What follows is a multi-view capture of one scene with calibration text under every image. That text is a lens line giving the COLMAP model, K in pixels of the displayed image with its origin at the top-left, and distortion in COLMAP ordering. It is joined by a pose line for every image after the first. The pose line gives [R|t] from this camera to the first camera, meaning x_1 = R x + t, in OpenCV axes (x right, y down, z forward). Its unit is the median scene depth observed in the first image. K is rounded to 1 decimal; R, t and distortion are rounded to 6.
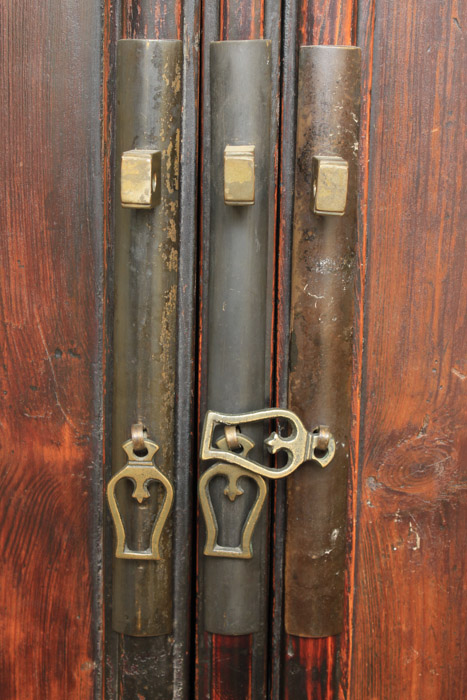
lens RADIAL K [[1349.8, 0, 233.5], [0, 1349.8, 350.0], [0, 0, 1]] dist [0.030076, 0.020032]
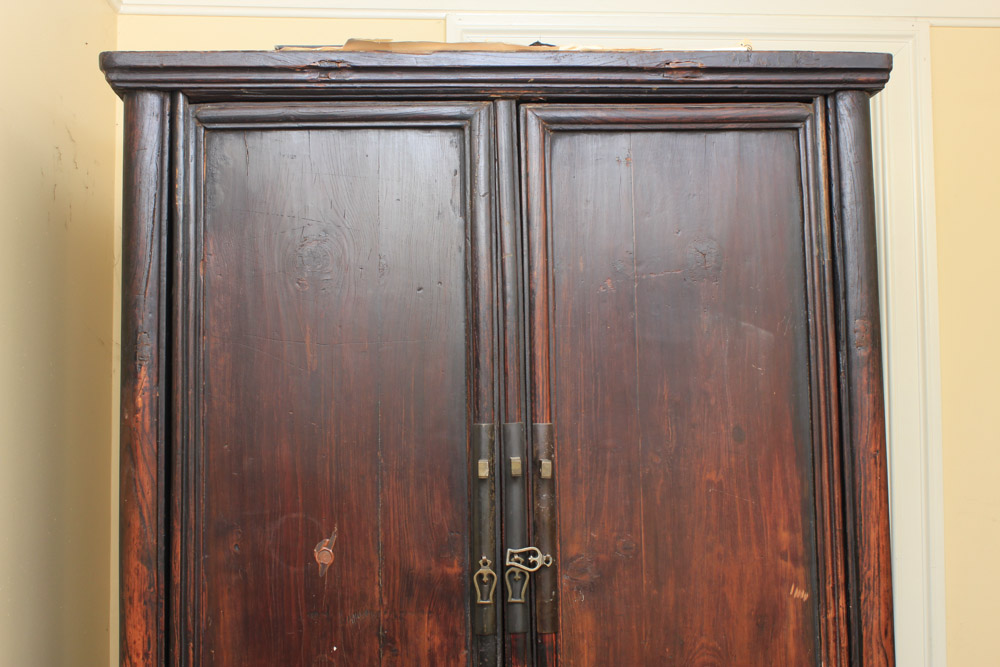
lens RADIAL K [[1367.4, 0, 500.0], [0, 1367.4, 333.5], [0, 0, 1]] dist [0.002827, -0.001142]
pose [[0.996716, -0.033684, 0.073639, -0.231794], [0.051132, 0.966952, -0.249779, 0.325709], [-0.062792, 0.252724, 0.965499, -1.915546]]
